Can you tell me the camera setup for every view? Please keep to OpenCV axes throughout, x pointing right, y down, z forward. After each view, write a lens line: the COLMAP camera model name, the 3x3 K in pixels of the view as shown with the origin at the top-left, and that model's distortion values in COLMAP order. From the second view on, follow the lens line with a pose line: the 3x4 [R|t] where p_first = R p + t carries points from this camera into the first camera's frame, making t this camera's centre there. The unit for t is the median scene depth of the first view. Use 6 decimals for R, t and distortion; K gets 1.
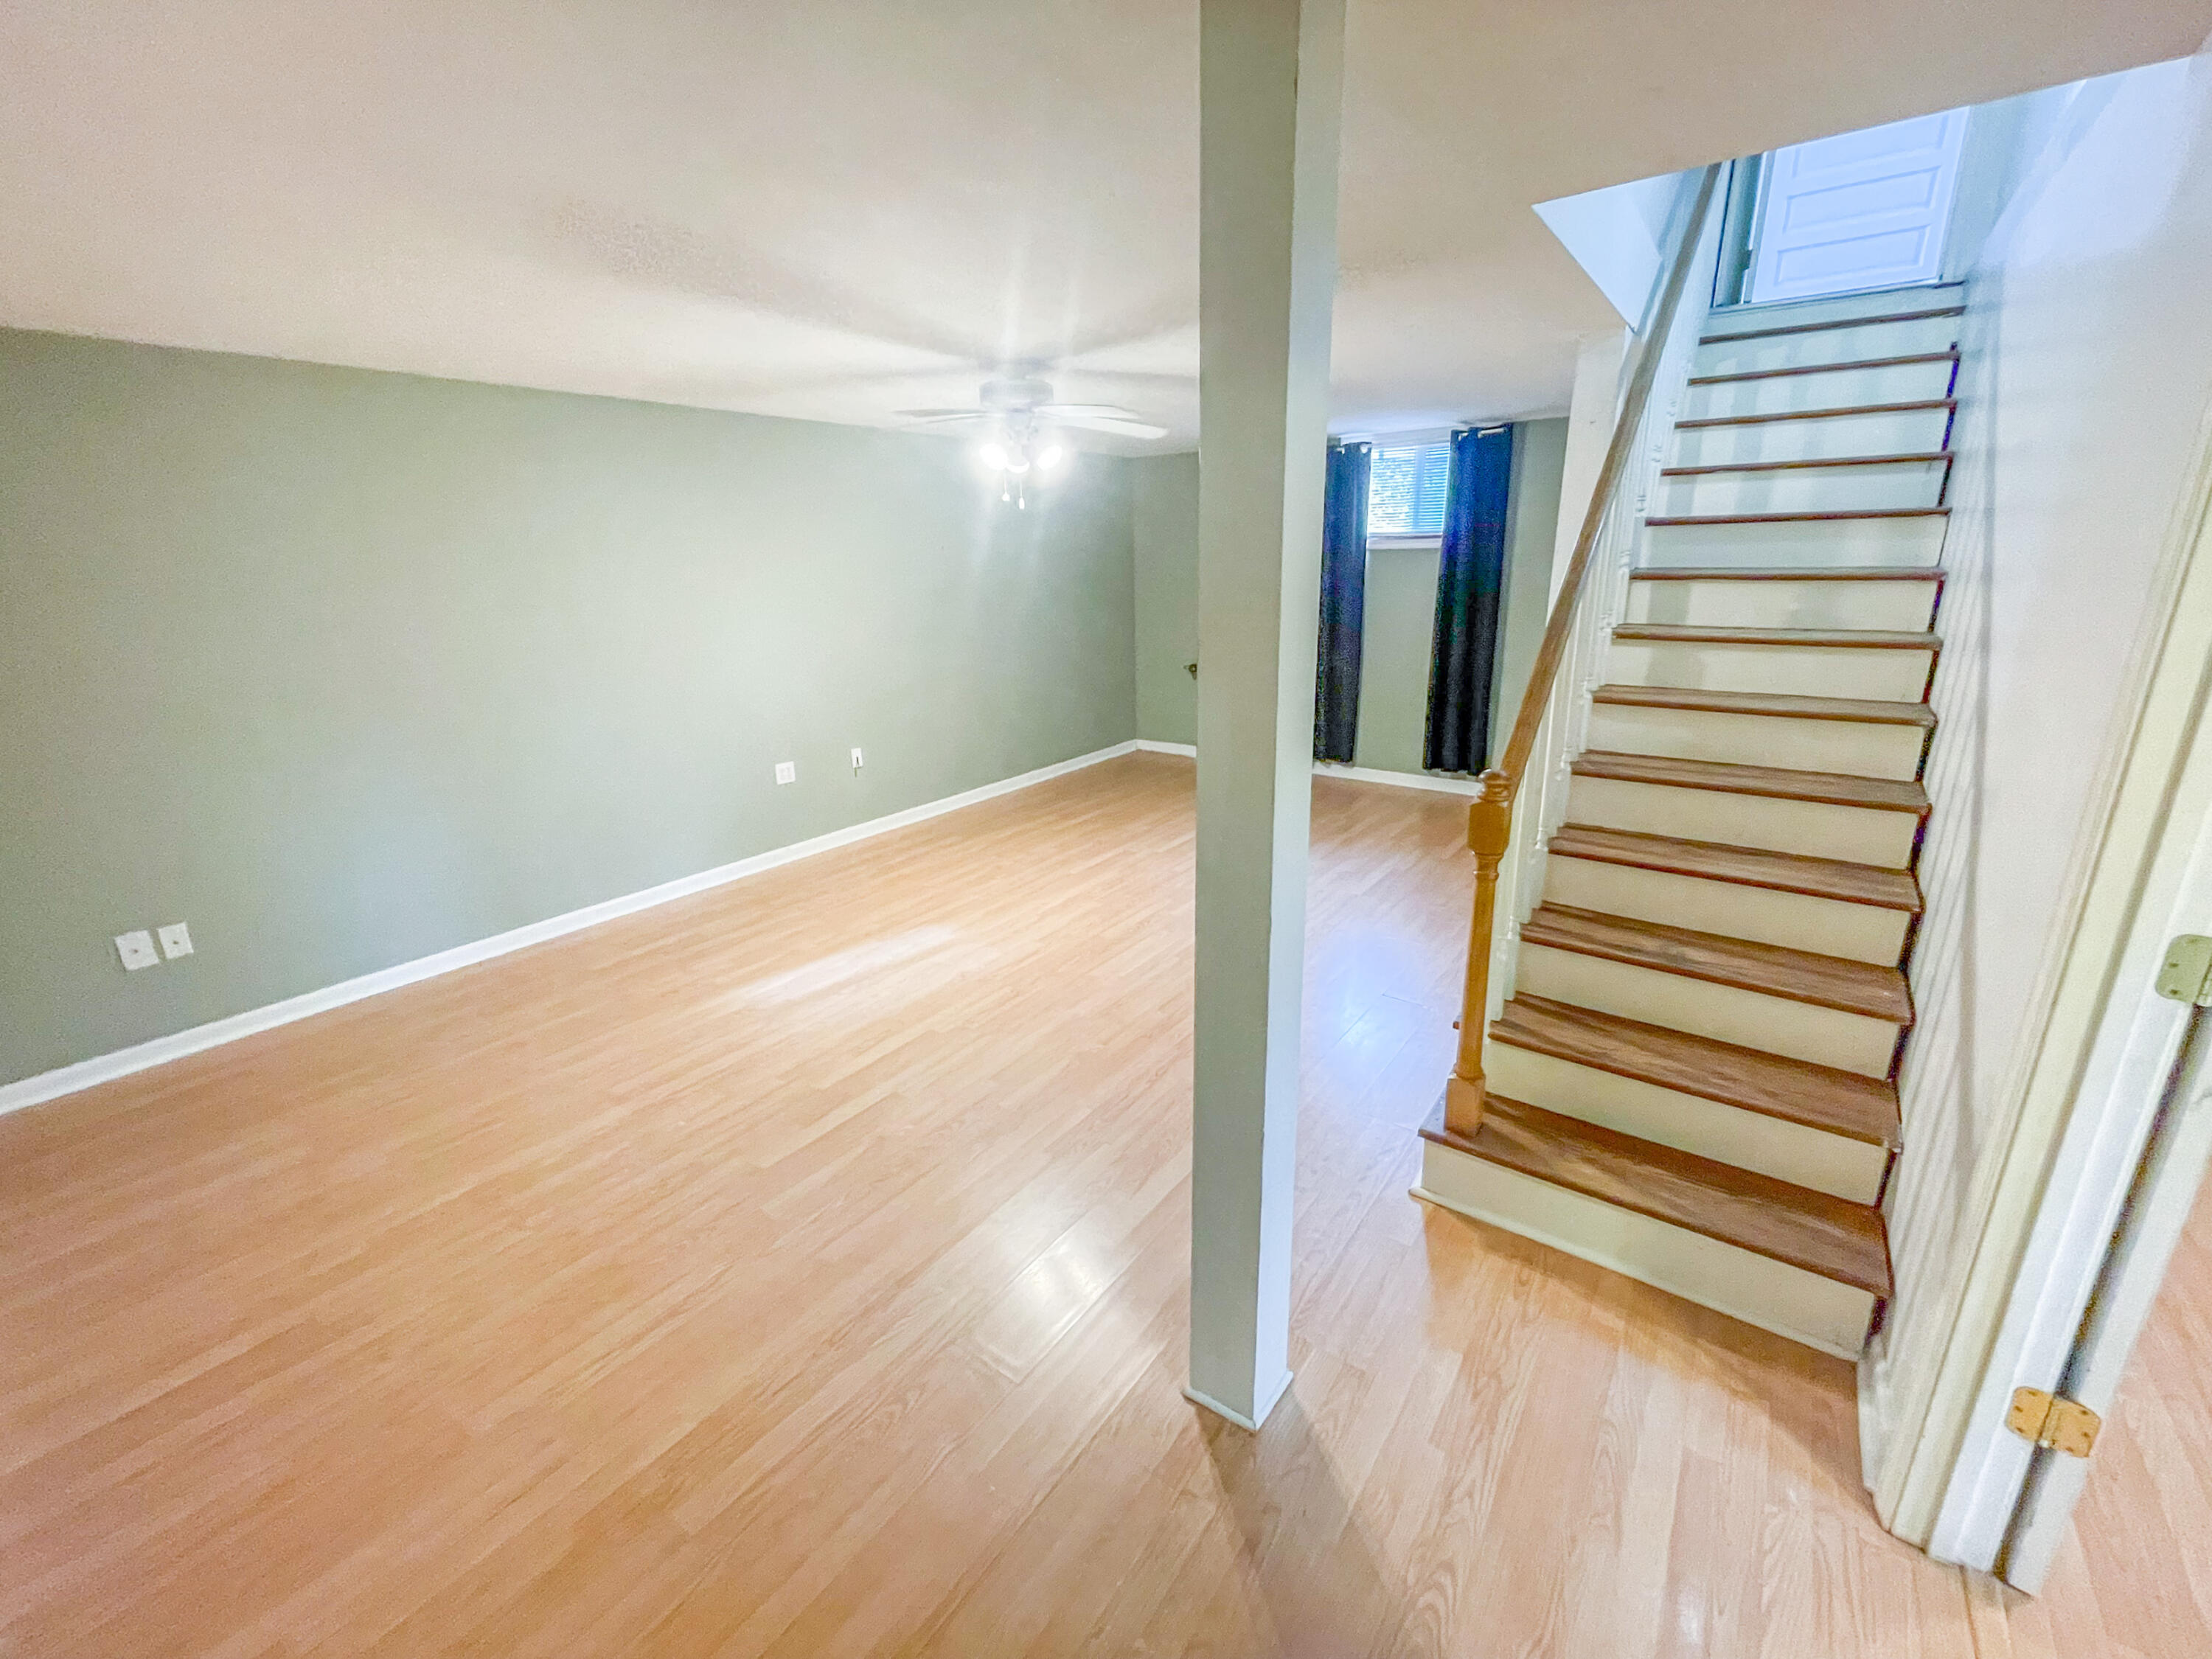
lens RADIAL K [[890.9, 0, 1104.3], [0, 890.9, 820.2], [0, 0, 1]] dist [-0.002975, -0.000070]
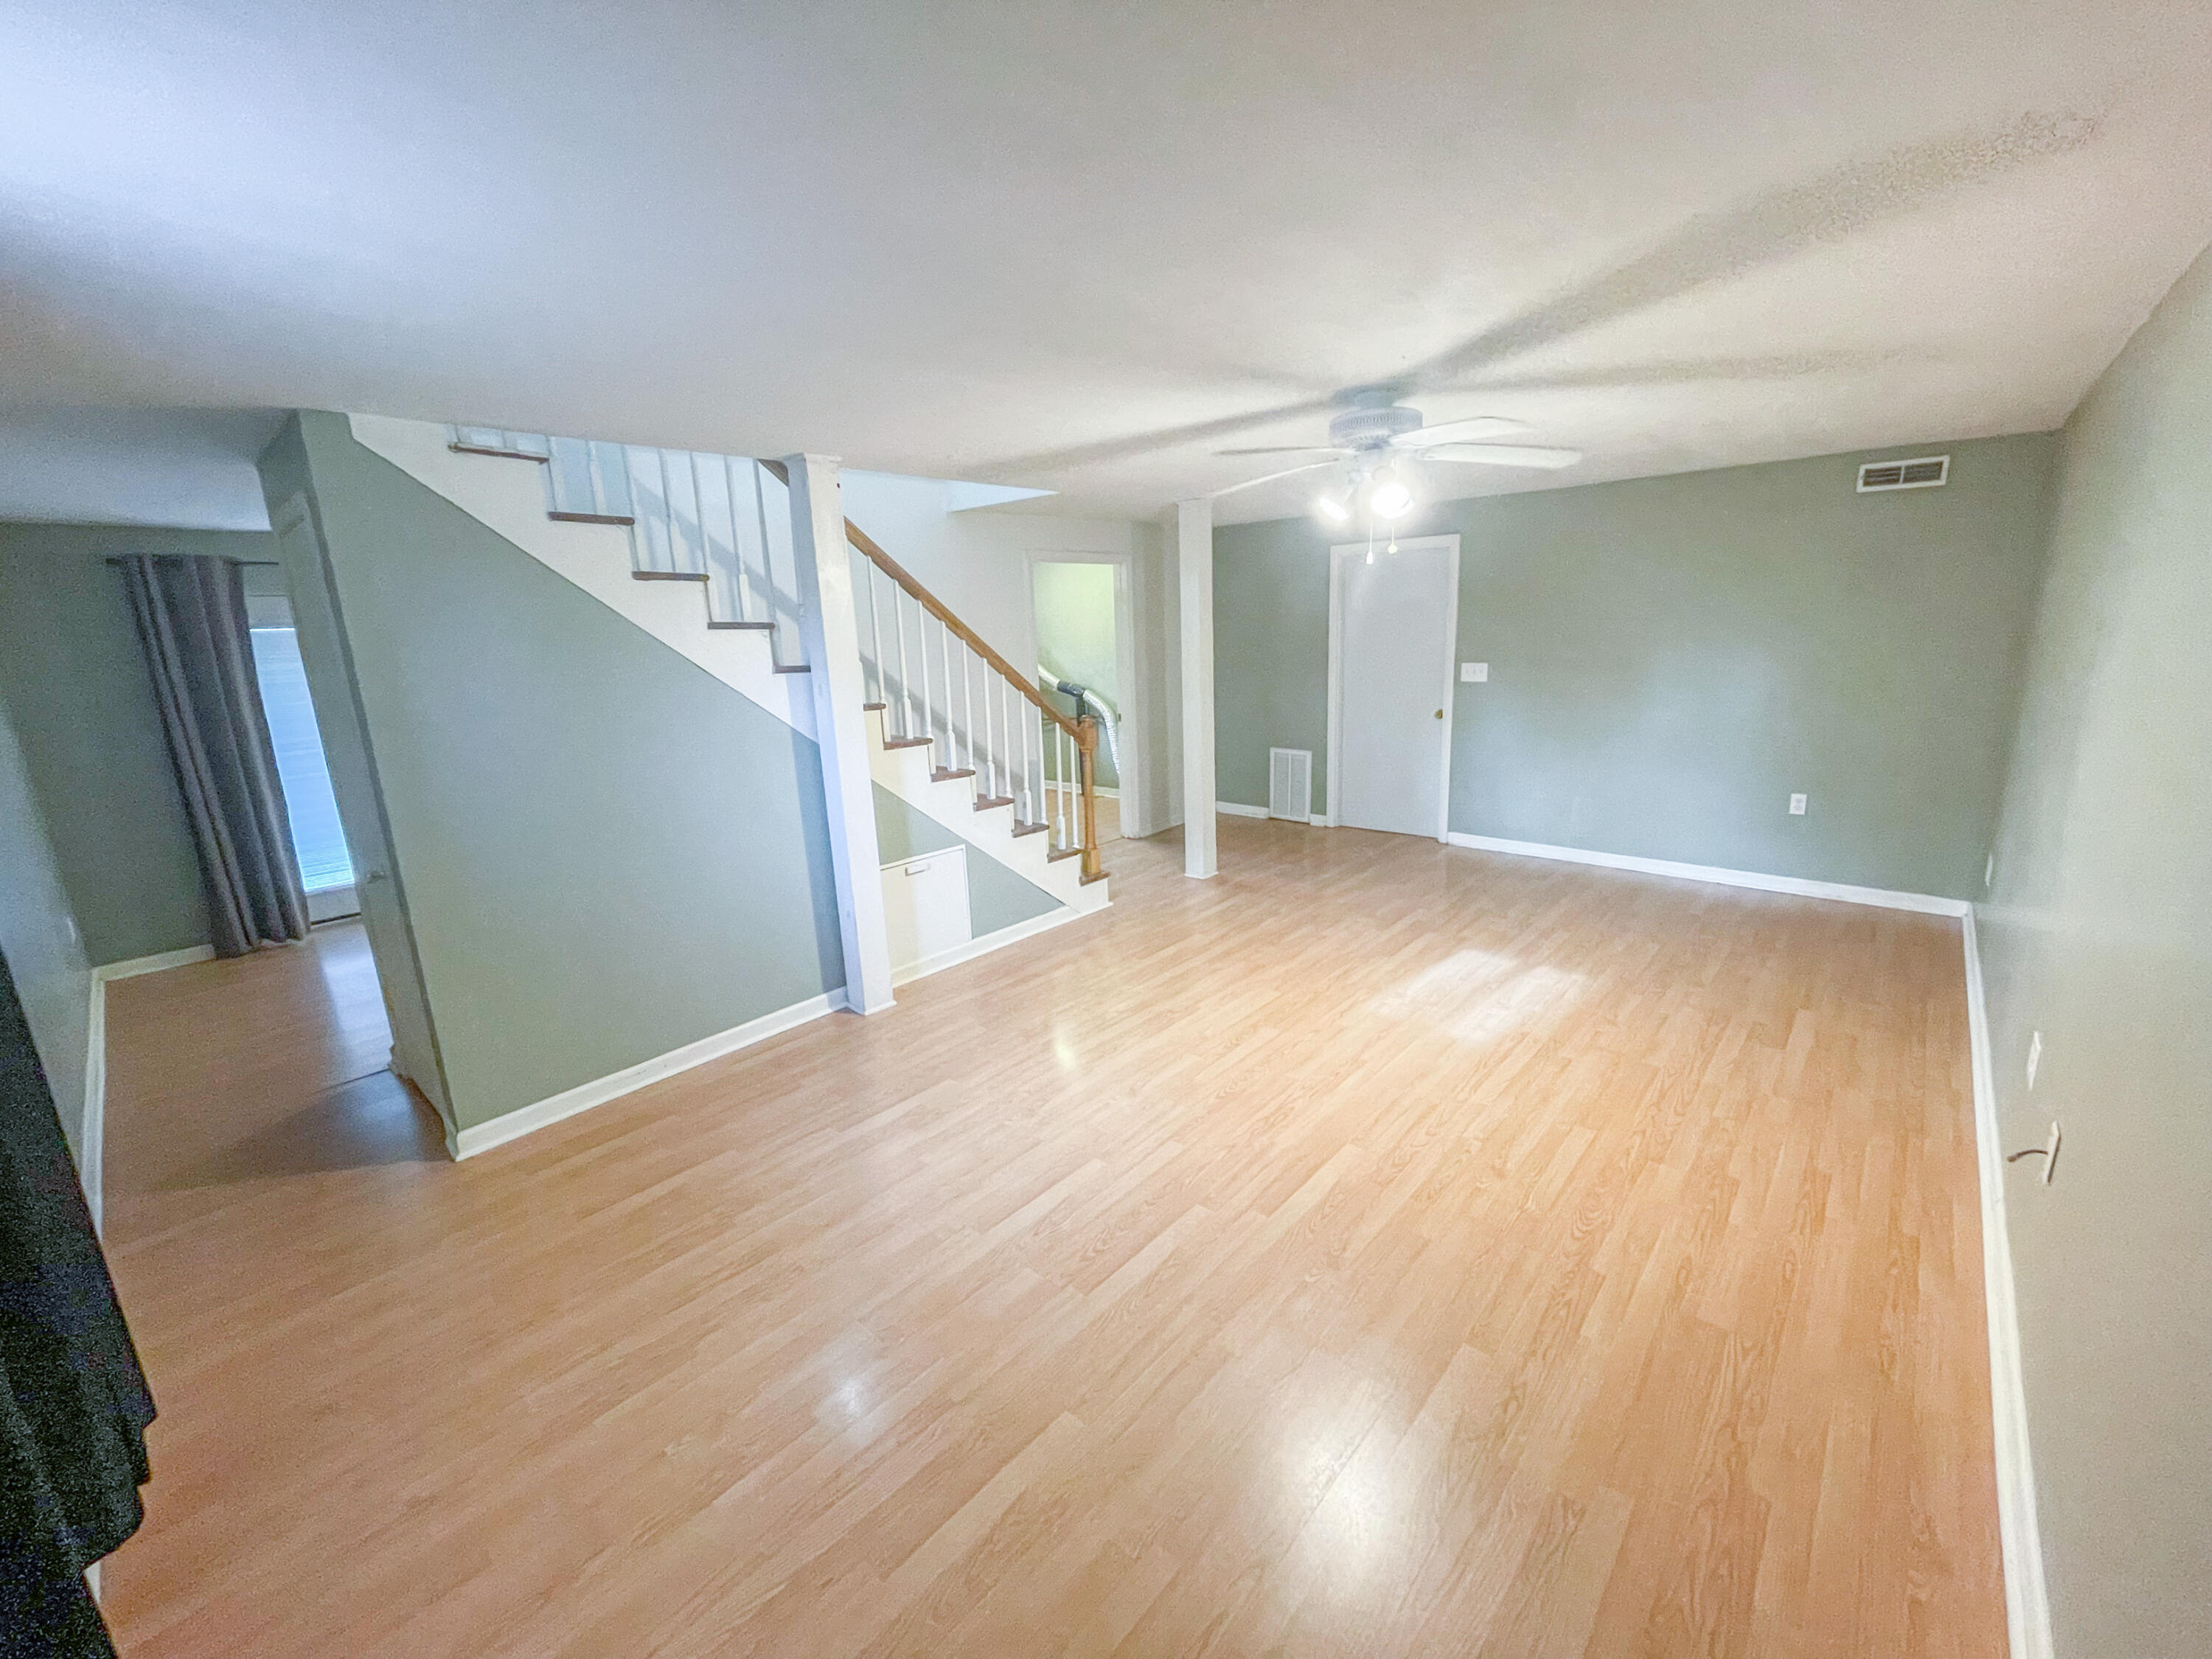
lens RADIAL K [[884.5, 0, 1097.0], [0, 884.5, 819.7], [0, 0, 1]] dist [0.000049, 0.000295]
pose [[-0.992993, 0.033978, 0.113183, 0.078694], [0.085120, 0.870025, 0.485604, -0.566815], [-0.081972, 0.491835, -0.866821, 1.850523]]
